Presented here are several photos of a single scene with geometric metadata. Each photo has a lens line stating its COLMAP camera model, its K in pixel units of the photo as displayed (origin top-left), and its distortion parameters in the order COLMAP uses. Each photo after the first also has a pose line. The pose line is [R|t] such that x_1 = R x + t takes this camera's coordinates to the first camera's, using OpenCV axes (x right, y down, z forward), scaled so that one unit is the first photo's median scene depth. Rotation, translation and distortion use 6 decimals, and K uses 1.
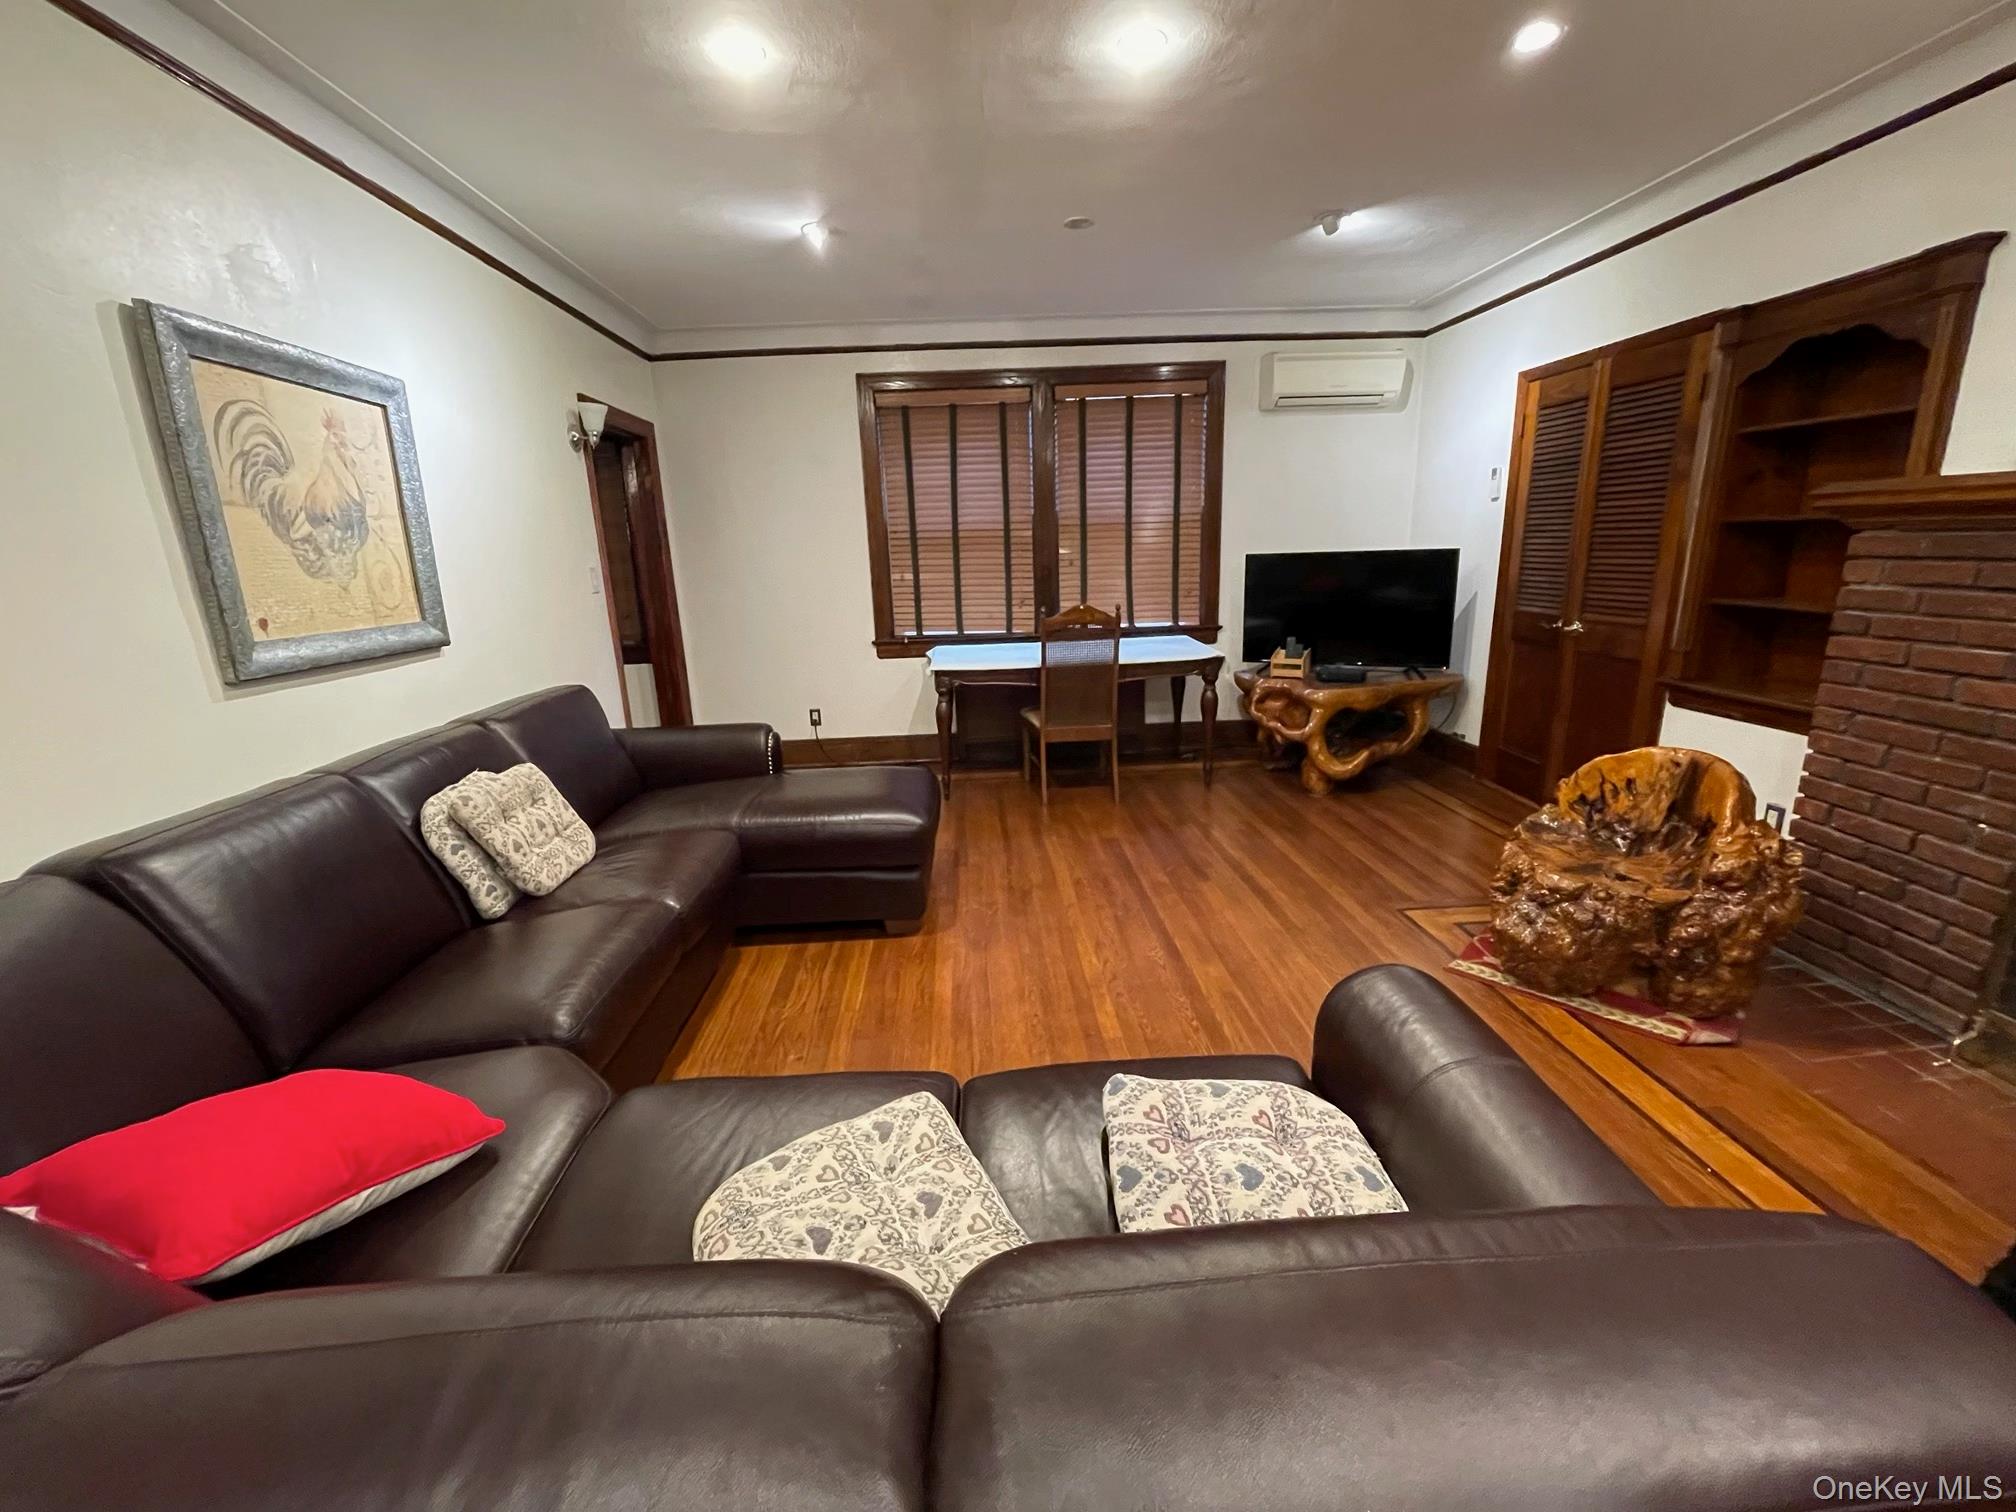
lens RADIAL K [[815.5, 0, 998.3], [0, 815.5, 743.1], [0, 0, 1]] dist [0.003035, -0.000200]
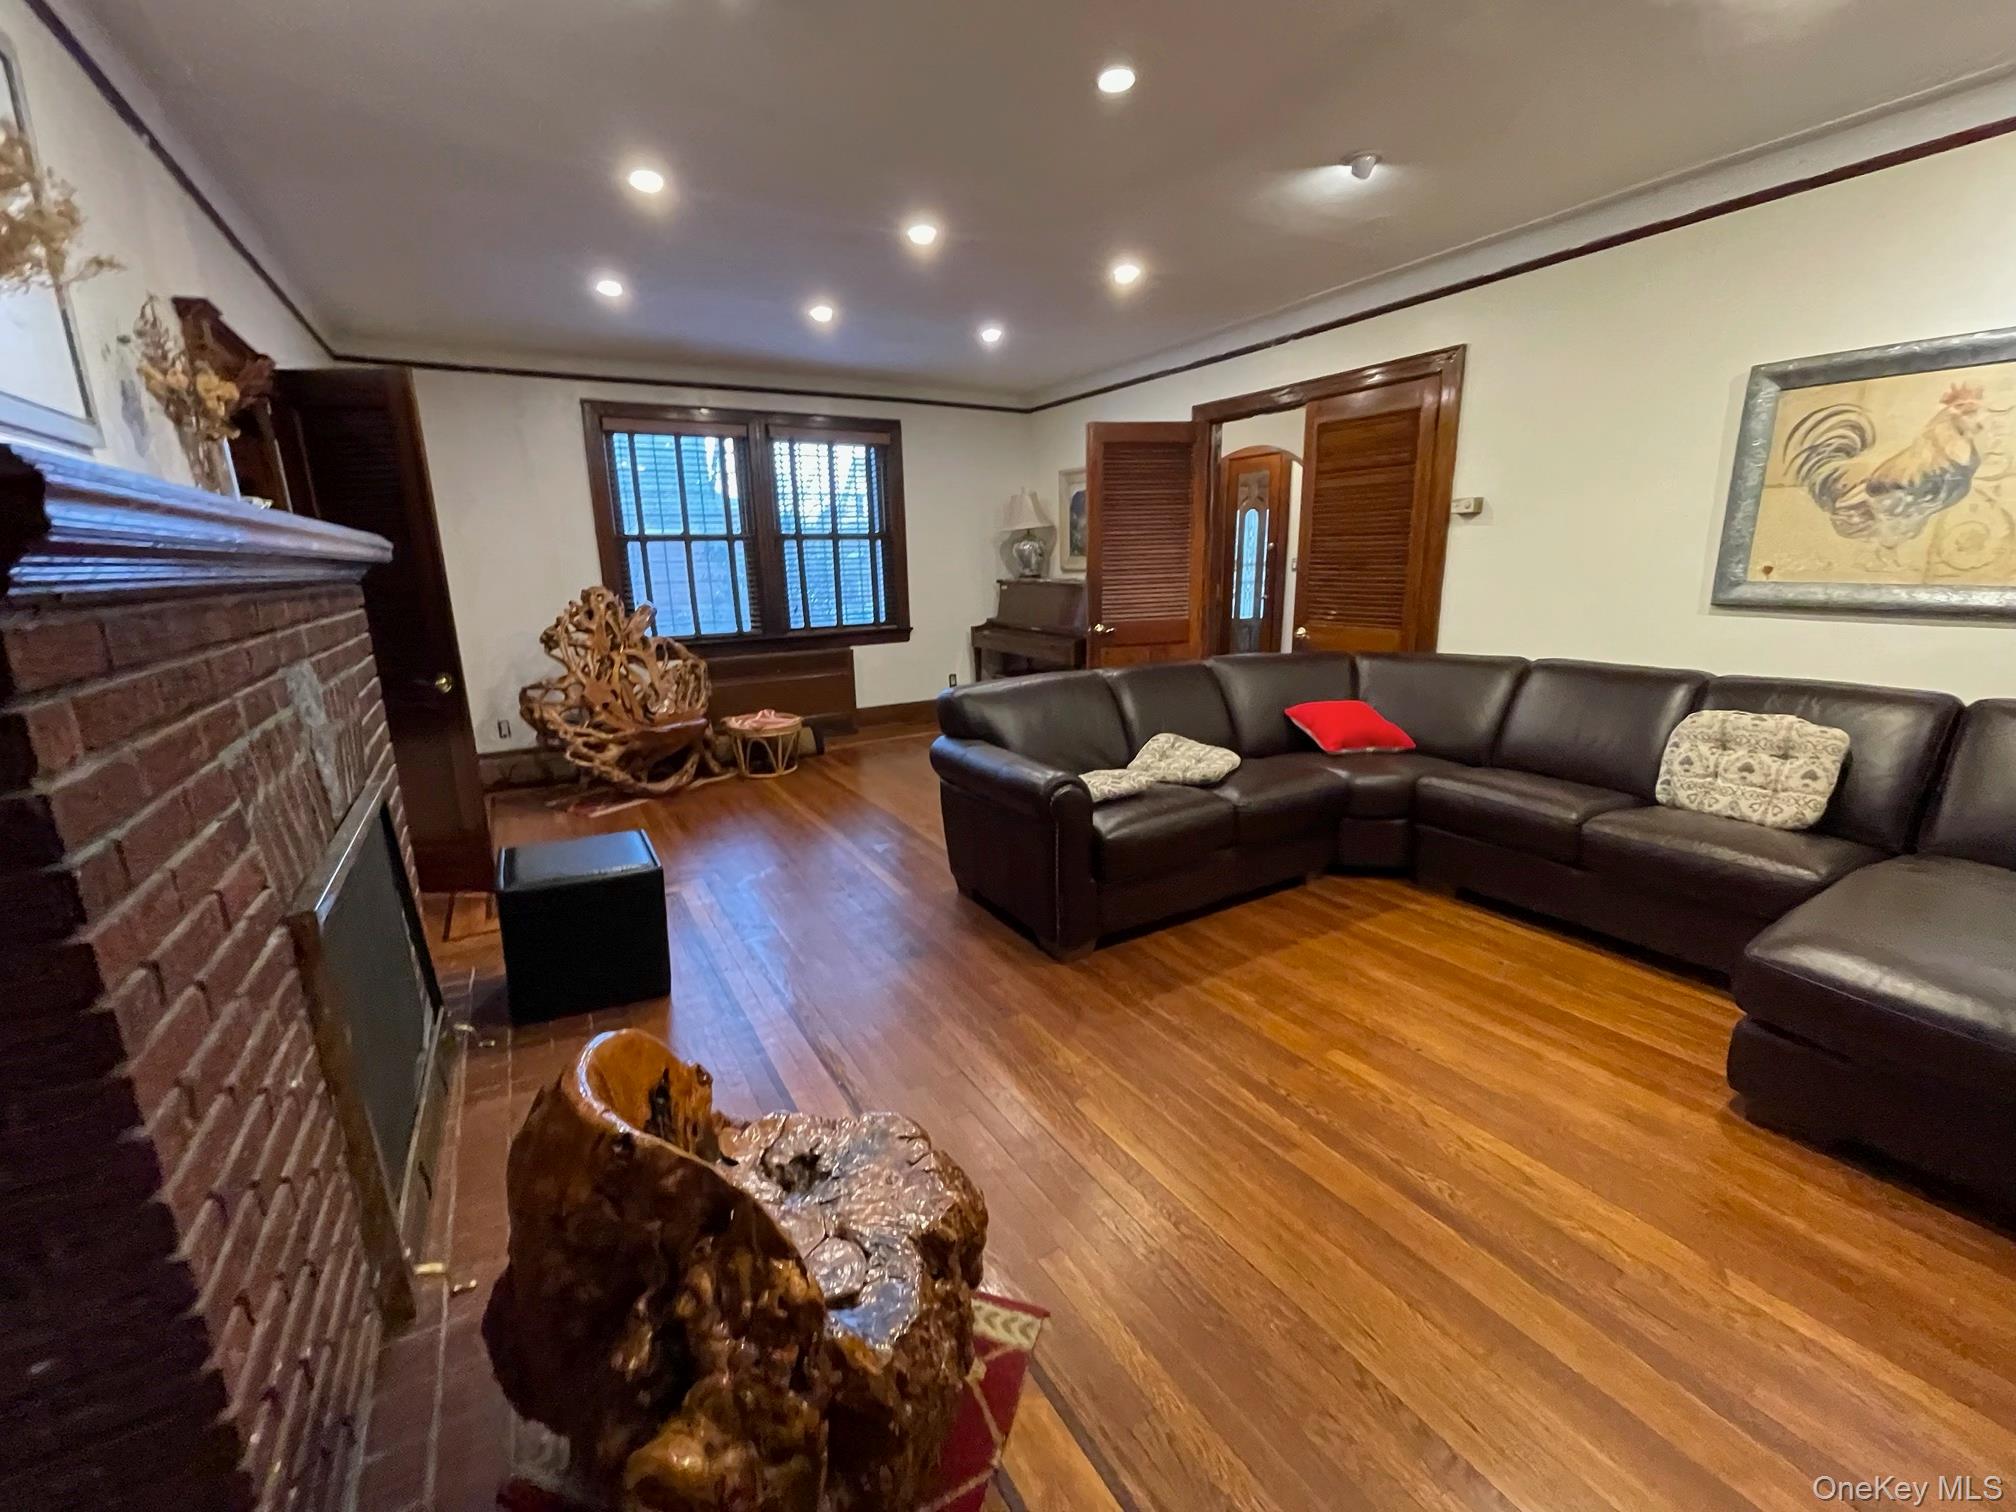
lens RADIAL K [[815.5, 0, 1008.3], [0, 815.5, 753.0], [0, 0, 1]] dist [0.003035, -0.000200]
pose [[-0.879622, 0.160492, -0.447780, 0.598757], [-0.064759, 0.892191, 0.446991, -0.254028], [0.471244, 0.422181, -0.774398, 0.992470]]
